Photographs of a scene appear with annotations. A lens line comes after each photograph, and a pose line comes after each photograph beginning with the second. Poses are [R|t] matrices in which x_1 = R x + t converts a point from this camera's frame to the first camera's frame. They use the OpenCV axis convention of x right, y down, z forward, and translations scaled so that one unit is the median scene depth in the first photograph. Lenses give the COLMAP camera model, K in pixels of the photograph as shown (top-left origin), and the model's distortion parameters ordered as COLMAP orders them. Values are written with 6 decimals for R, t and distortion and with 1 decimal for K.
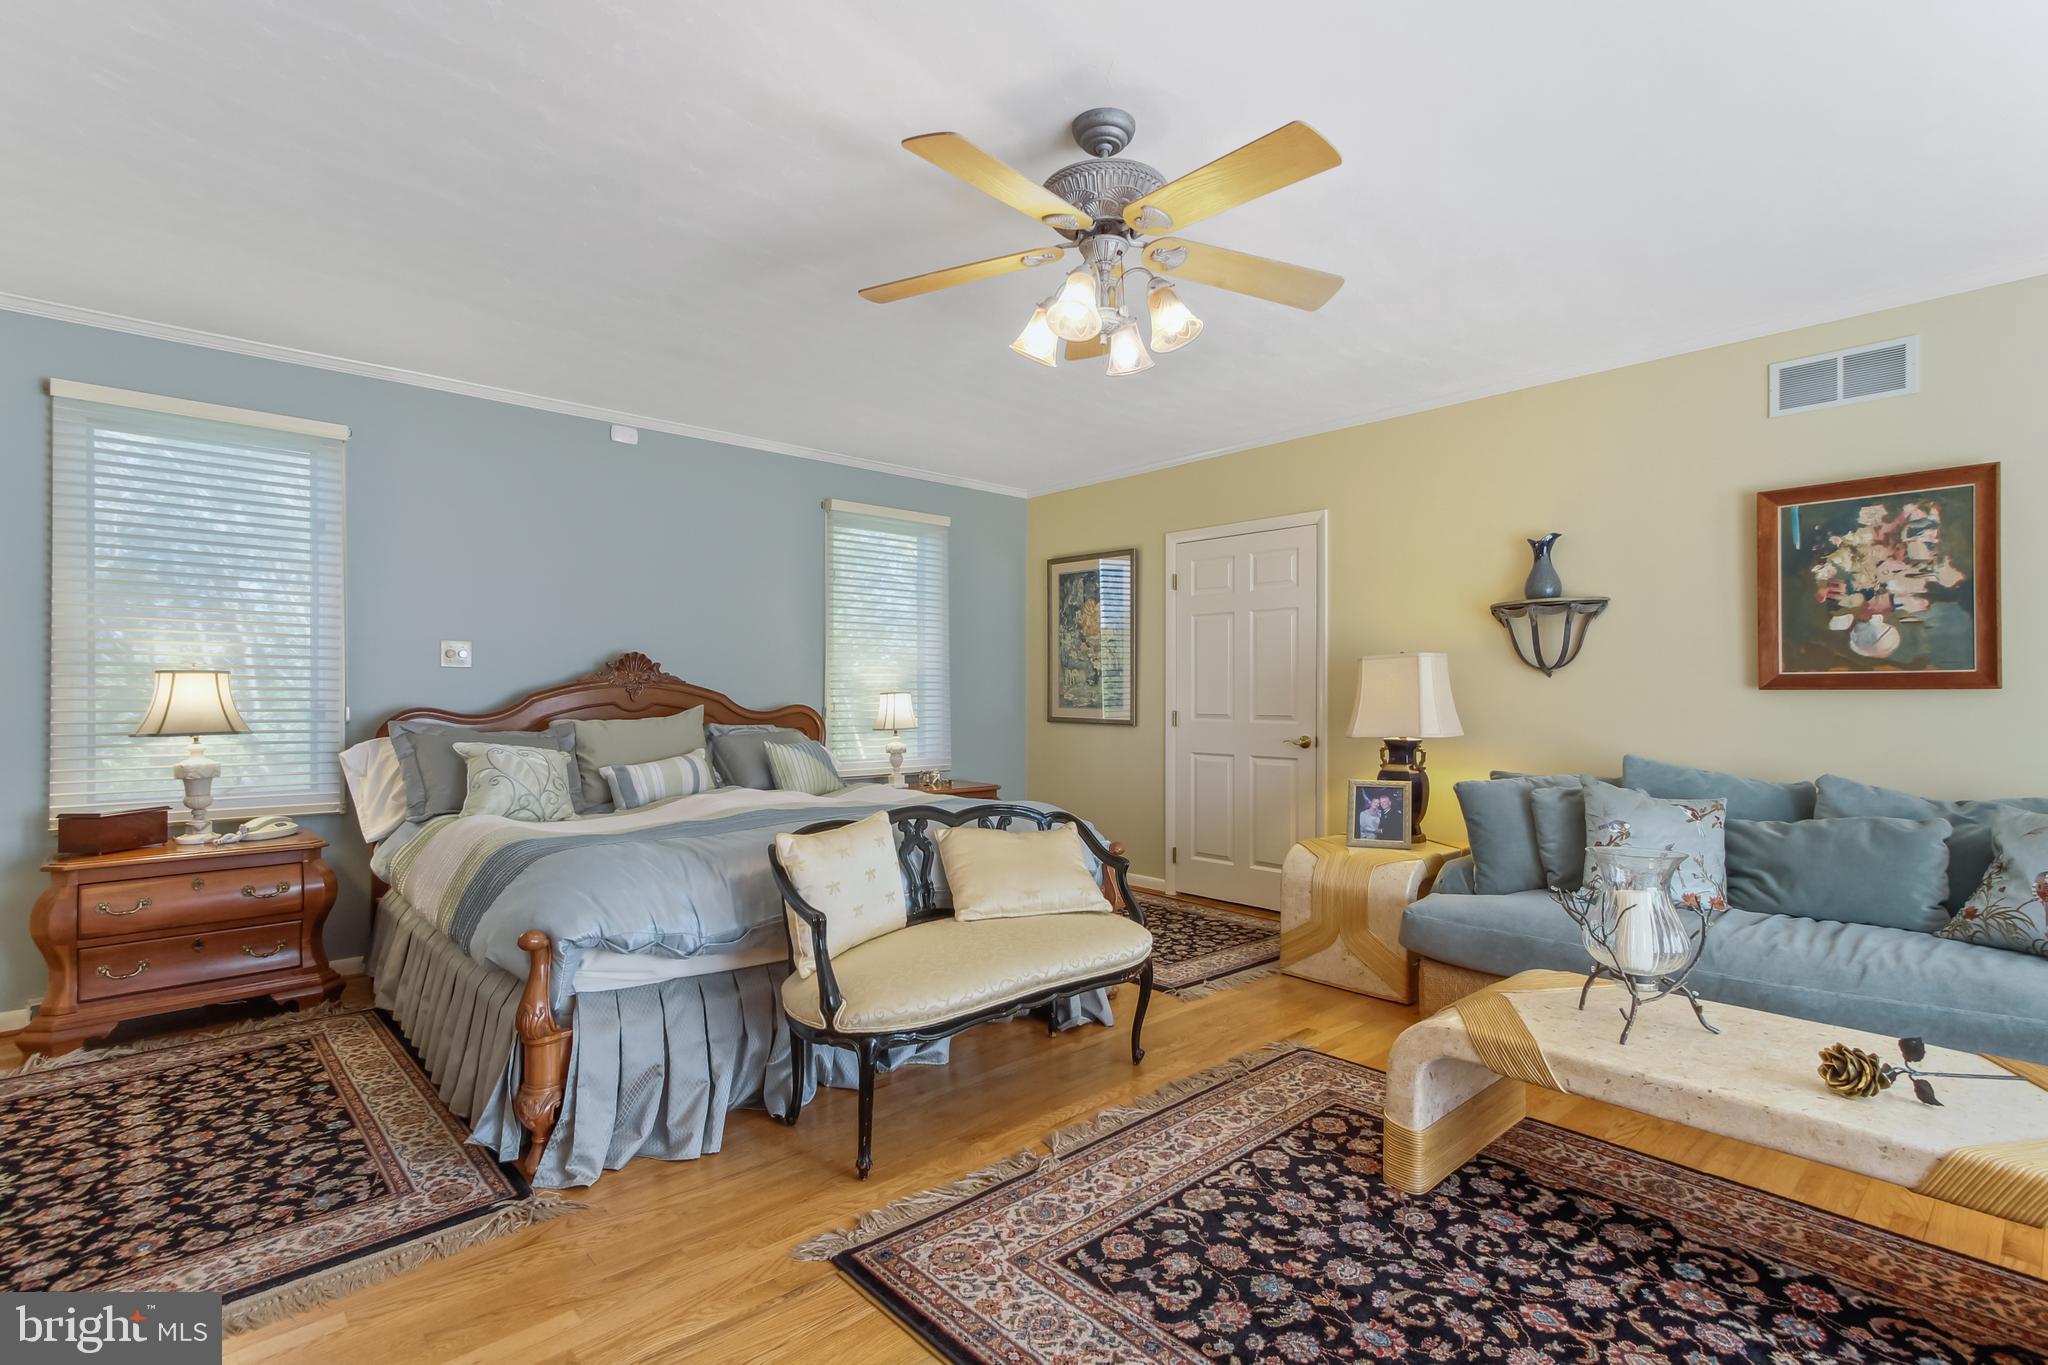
lens RADIAL K [[970.5, 0, 1026.3], [0, 970.5, 702.9], [0, 0, 1]] dist [0.000190, -0.000002]
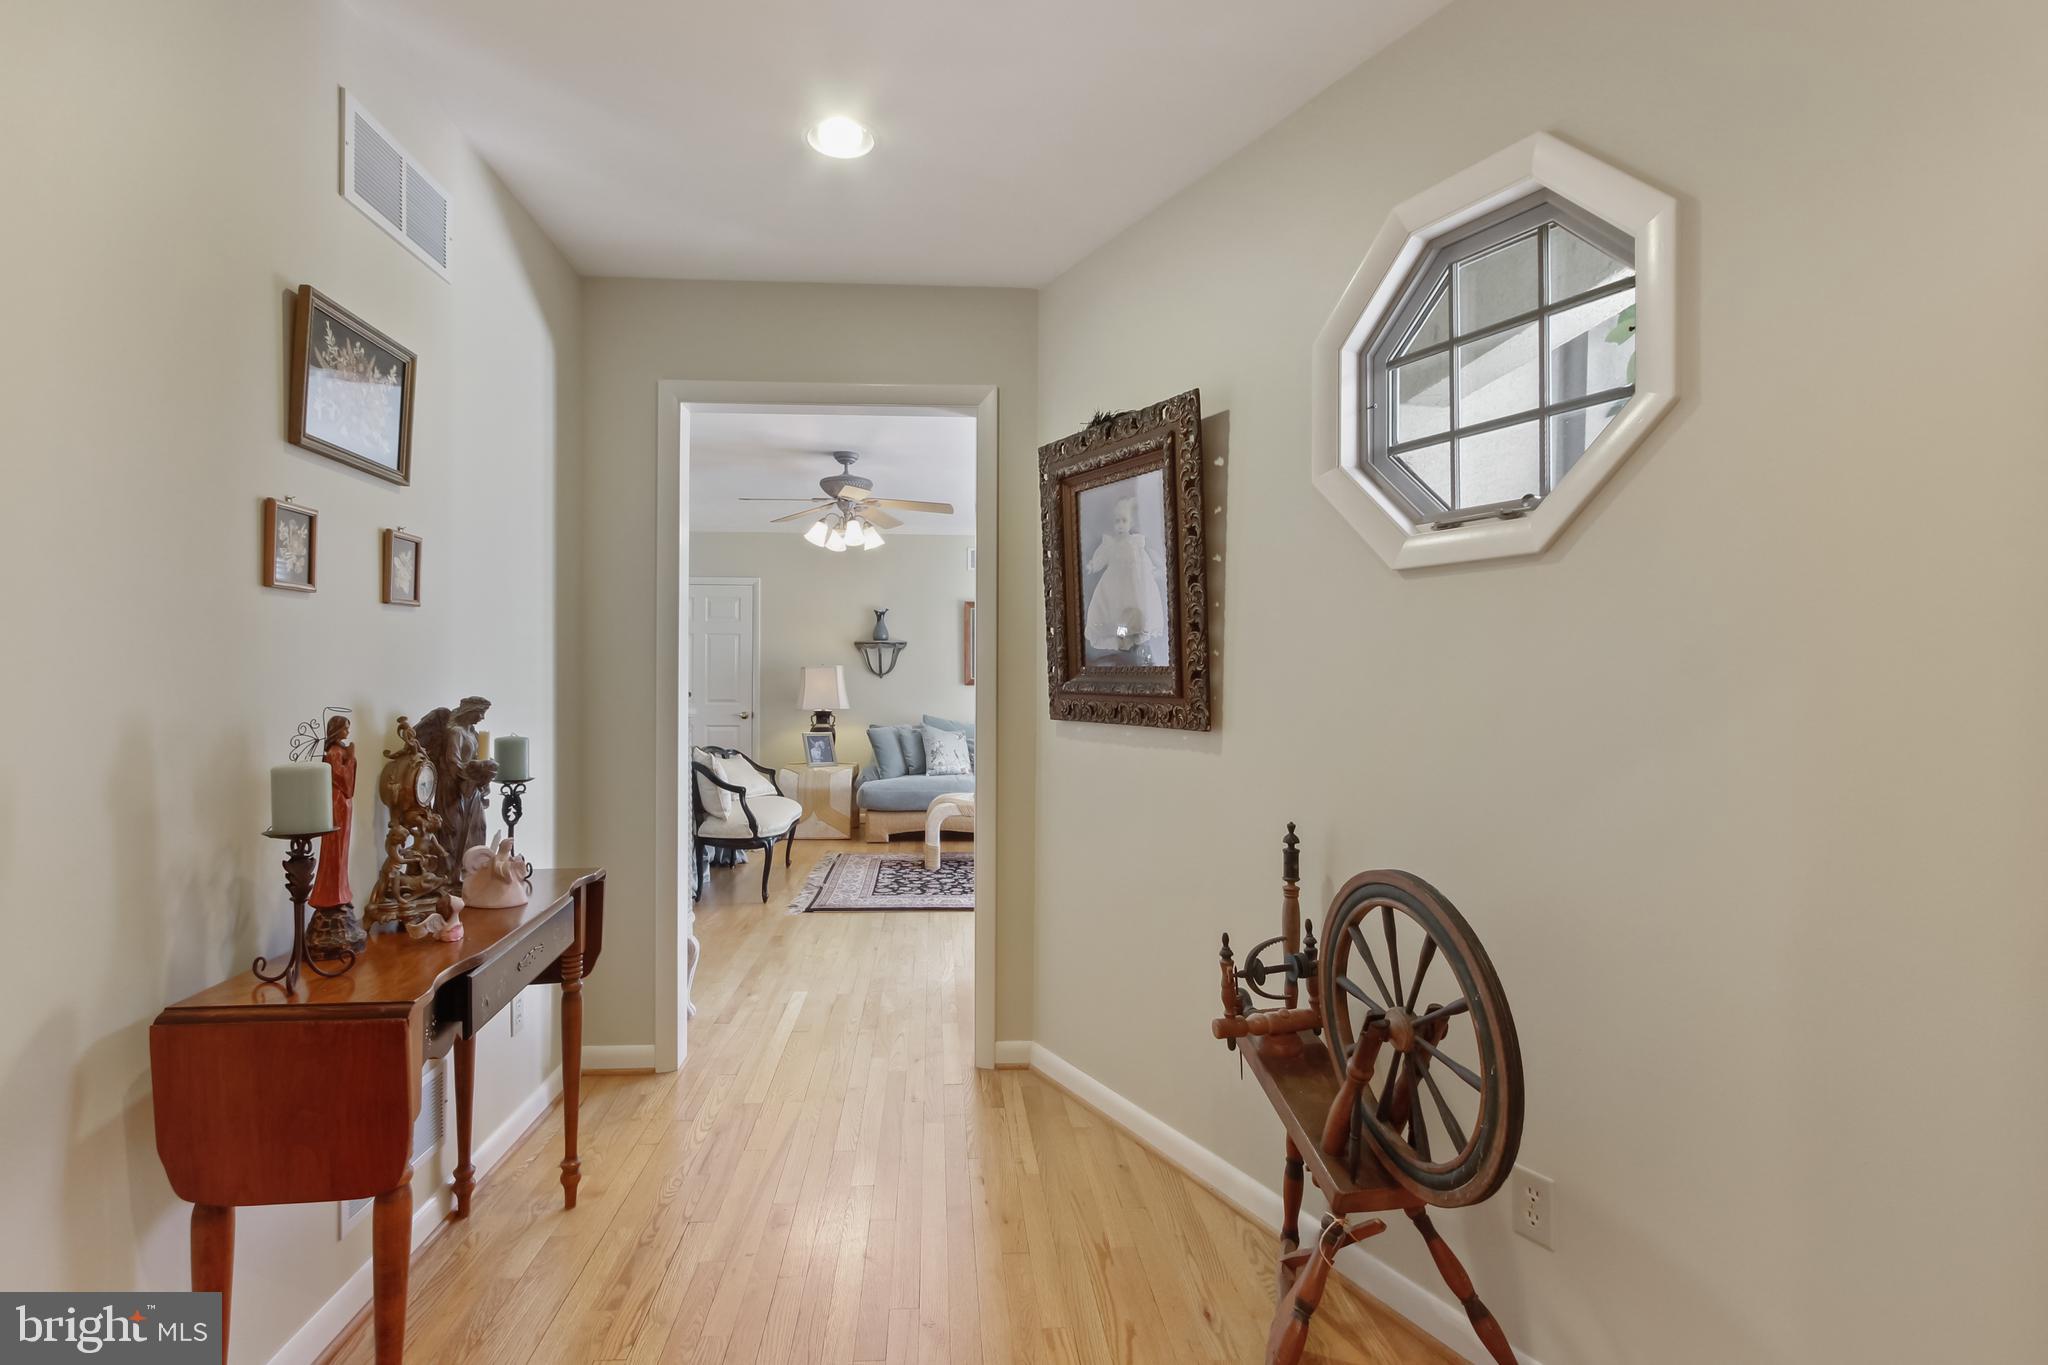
lens RADIAL K [[959.1, 0, 1024.0], [0, 959.1, 682.5], [0, 0, 1]] dist [0.000368, 0.000270]
pose [[0.620072, 0.007864, 0.784505, -0.858016], [-0.000327, 0.999952, -0.009766, 0.000475], [-0.784545, 0.005799, 0.620045, -0.481658]]
